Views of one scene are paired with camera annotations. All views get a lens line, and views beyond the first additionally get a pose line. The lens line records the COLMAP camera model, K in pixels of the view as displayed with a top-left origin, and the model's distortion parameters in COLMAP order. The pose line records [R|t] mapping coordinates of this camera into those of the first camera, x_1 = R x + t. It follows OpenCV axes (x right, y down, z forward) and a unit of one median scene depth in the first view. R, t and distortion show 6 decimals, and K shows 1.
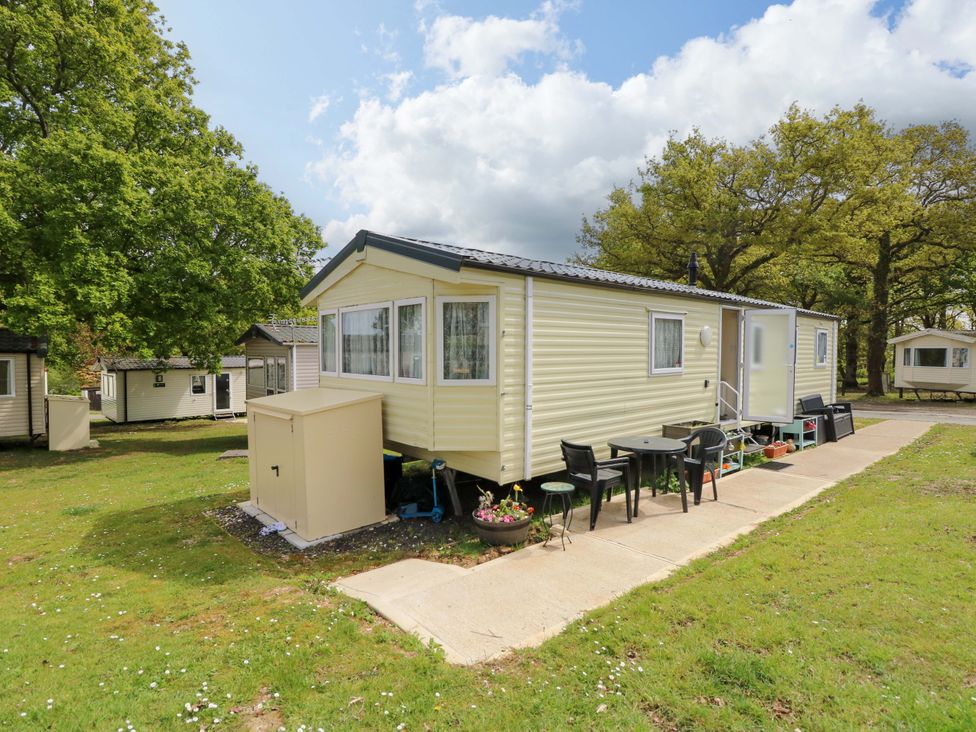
lens RADIAL K [[517.4, 0, 504.5], [0, 517.4, 371.8], [0, 0, 1]] dist [0.000954, -0.000309]
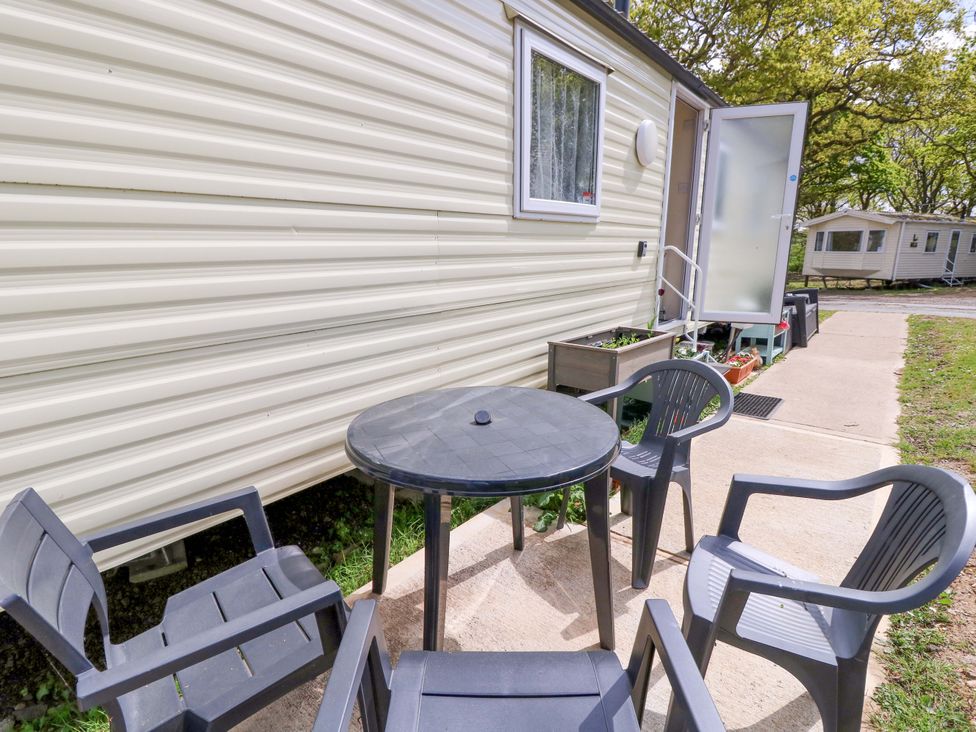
lens RADIAL K [[514.4, 0, 483.3], [0, 514.4, 362.2], [0, 0, 1]] dist [-0.007310, -0.002311]
pose [[0.989765, -0.035055, 0.138332, 0.177808], [0.009525, 0.983426, 0.181061, 0.039943], [-0.142387, -0.177890, 0.973695, 0.548902]]
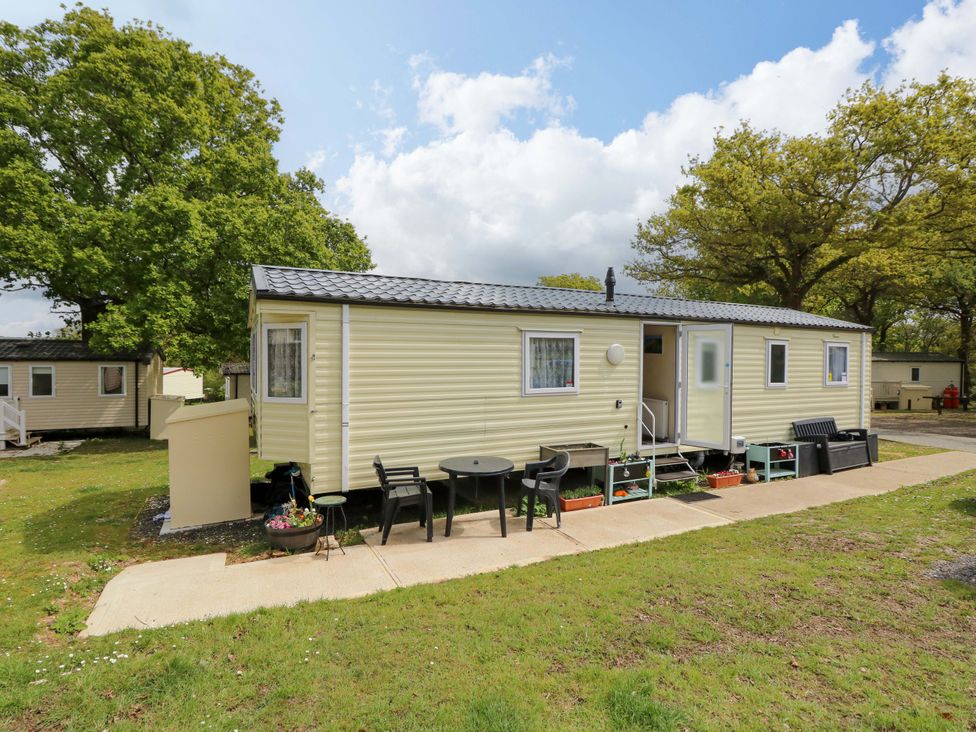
lens RADIAL K [[514.4, 0, 483.3], [0, 514.4, 362.2], [0, 0, 1]] dist [-0.007310, -0.002311]
pose [[0.964057, 0.008865, -0.265548, 0.414870], [-0.016765, 0.999481, -0.027498, -0.024774], [0.265166, 0.030961, 0.963705, 0.025911]]
